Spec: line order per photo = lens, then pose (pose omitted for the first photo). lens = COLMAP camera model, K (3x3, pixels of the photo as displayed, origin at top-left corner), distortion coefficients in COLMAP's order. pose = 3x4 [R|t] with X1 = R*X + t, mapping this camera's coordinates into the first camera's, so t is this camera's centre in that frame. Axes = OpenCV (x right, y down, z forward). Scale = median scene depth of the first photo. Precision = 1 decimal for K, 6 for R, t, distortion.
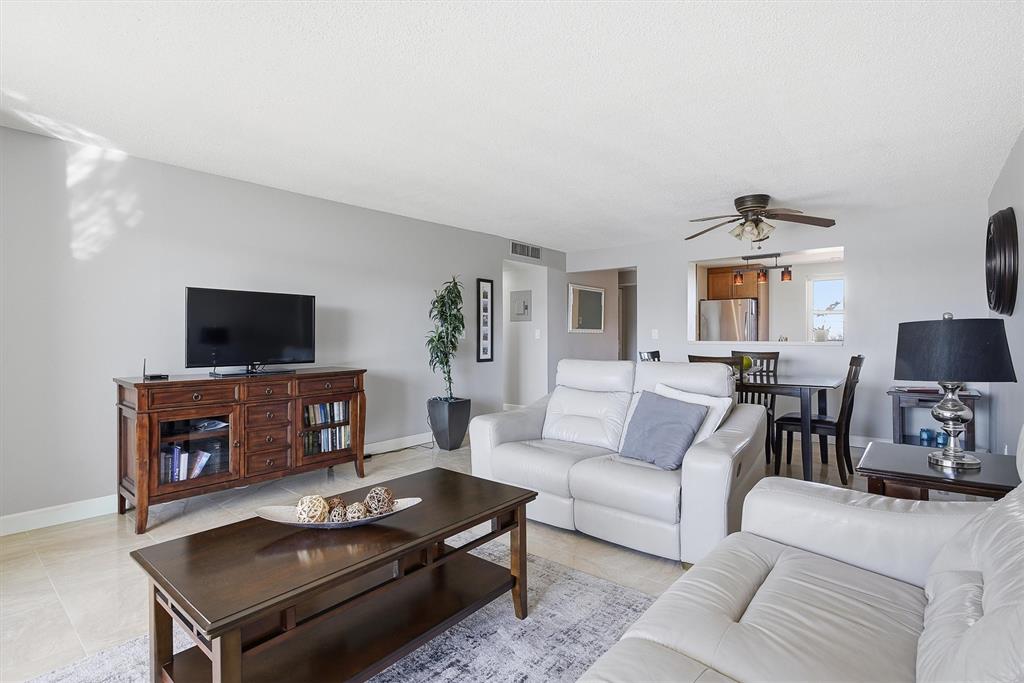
lens RADIAL K [[493.3, 0, 505.7], [0, 493.3, 331.1], [0, 0, 1]] dist [-0.003770, 0.000895]
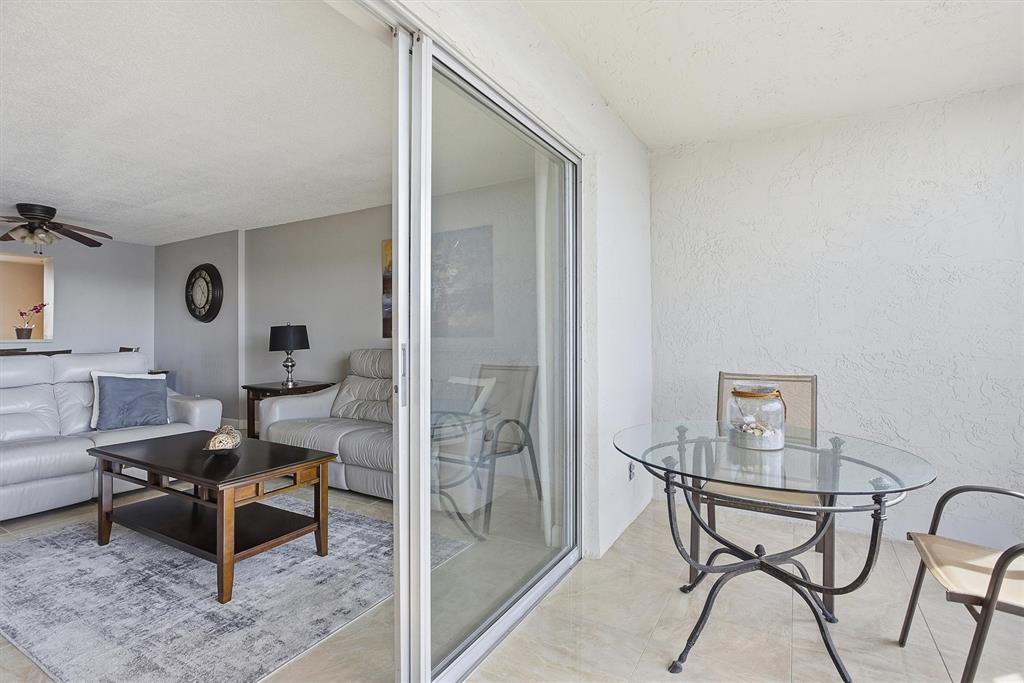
lens RADIAL K [[493.3, 0, 505.7], [0, 493.3, 331.1], [0, 0, 1]] dist [-0.003770, 0.000895]
pose [[-0.159820, 0.009649, 0.987099, -0.647130], [-0.005256, 0.999930, -0.010625, 0.009986], [-0.987132, -0.006886, -0.159758, 0.127663]]
